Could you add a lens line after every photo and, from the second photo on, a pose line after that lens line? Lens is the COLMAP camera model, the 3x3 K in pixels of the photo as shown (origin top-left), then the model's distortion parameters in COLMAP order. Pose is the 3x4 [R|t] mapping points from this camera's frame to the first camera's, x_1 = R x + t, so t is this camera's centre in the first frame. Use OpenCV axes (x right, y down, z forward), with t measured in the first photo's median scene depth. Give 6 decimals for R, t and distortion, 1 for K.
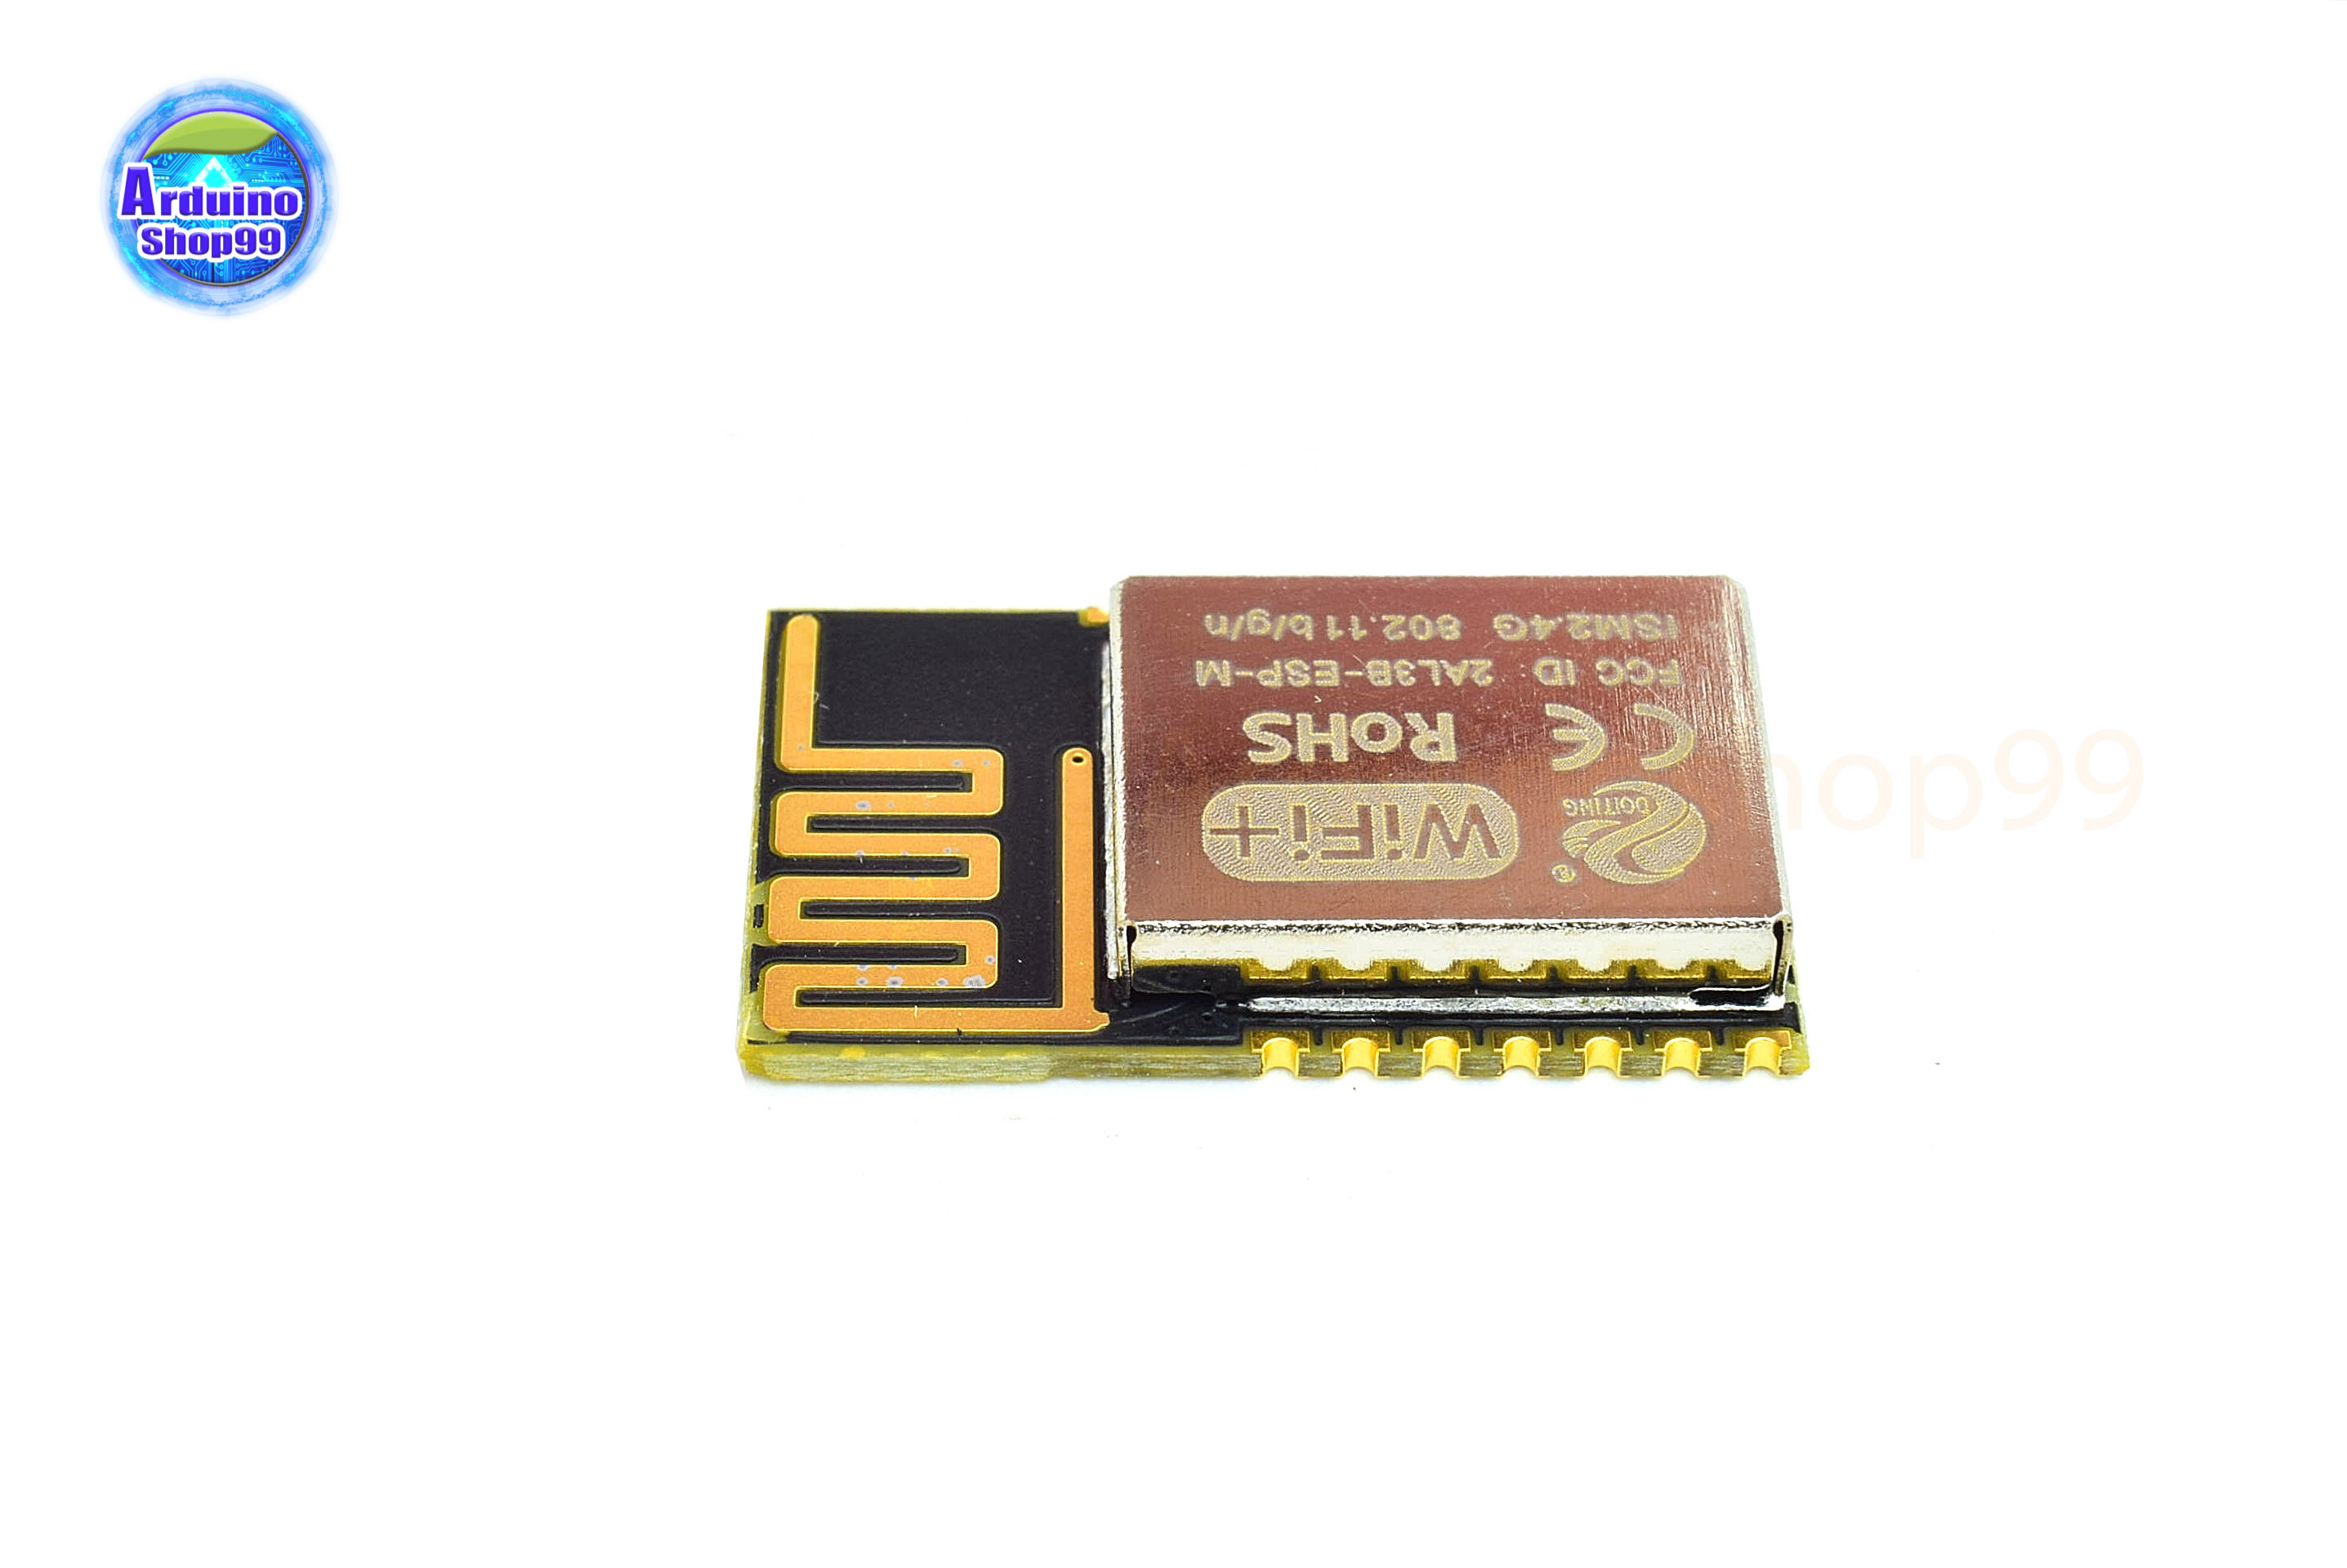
lens RADIAL K [[5561.4, 0, 1173.5], [0, 5561.4, 784.0], [0, 0, 1]] dist [-0.046928, -0.112184]
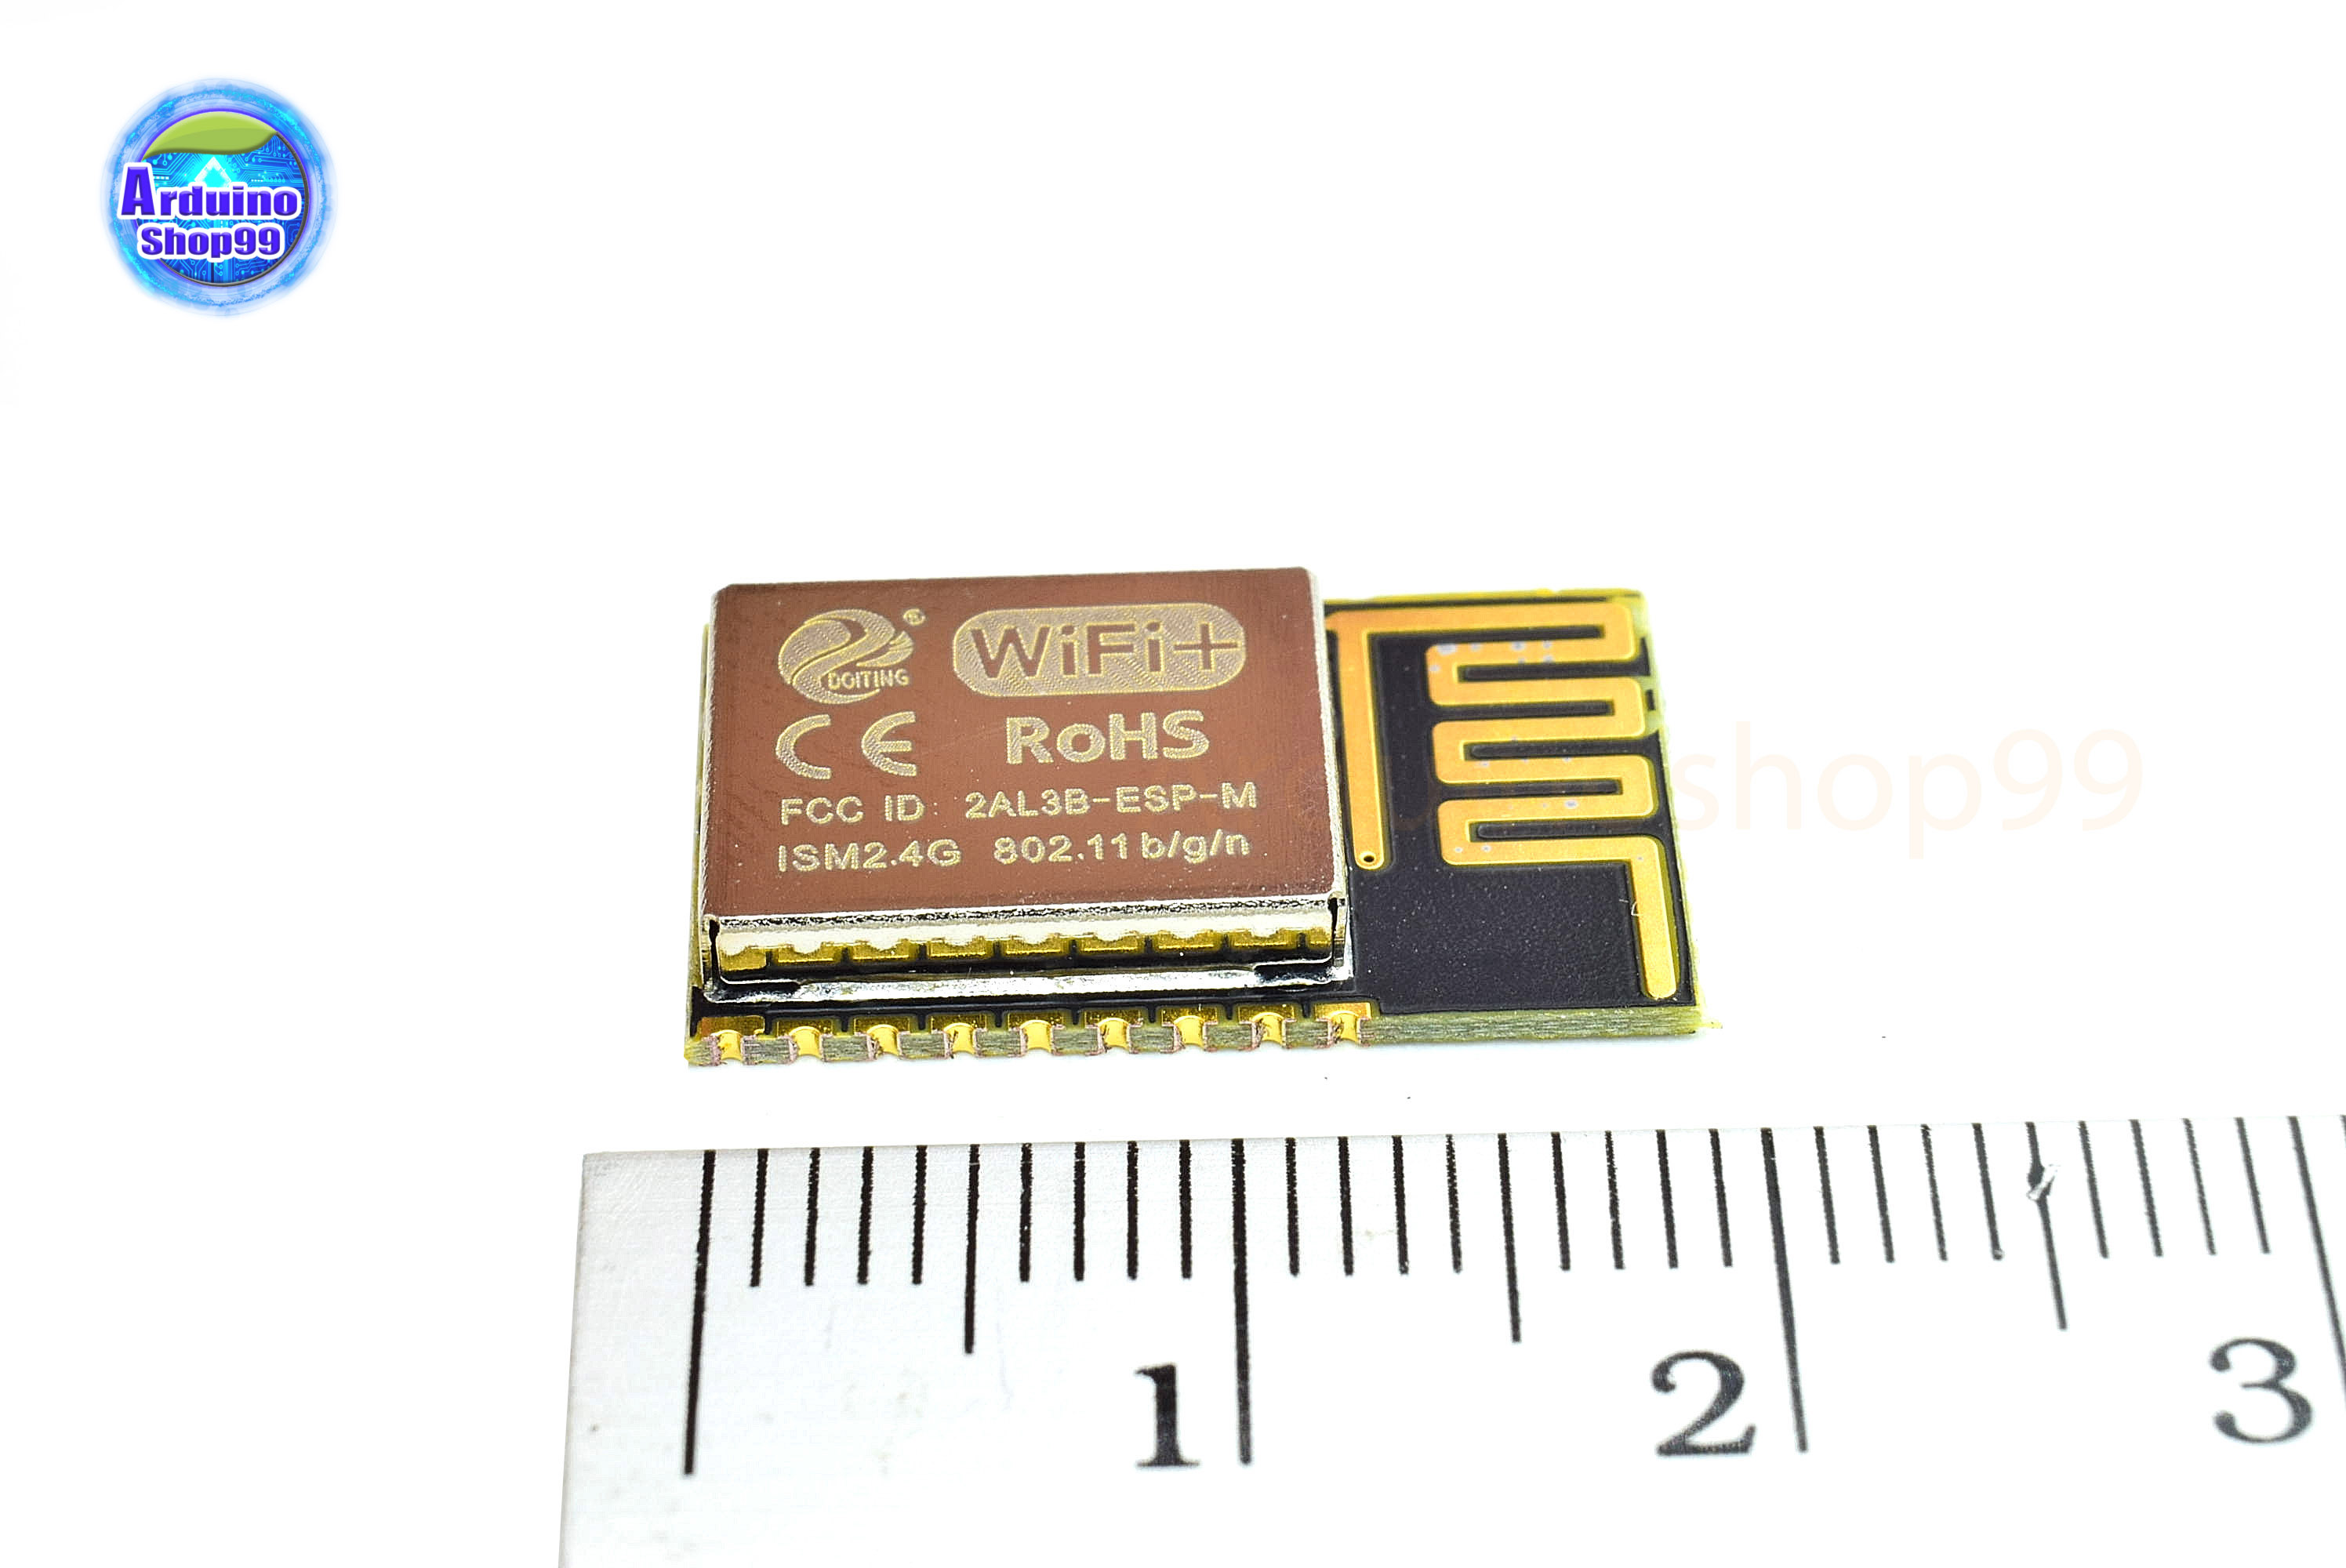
lens RADIAL K [[5559.6, 0, 1173.0], [0, 5559.6, 784.0], [0, 0, 1]] dist [-0.046928, -0.112184]
pose [[-0.999860, 0.015439, -0.006456, 0.025979], [-0.006278, 0.011570, 0.999913, -1.047691], [0.015512, 0.999814, -0.011471, 1.016298]]
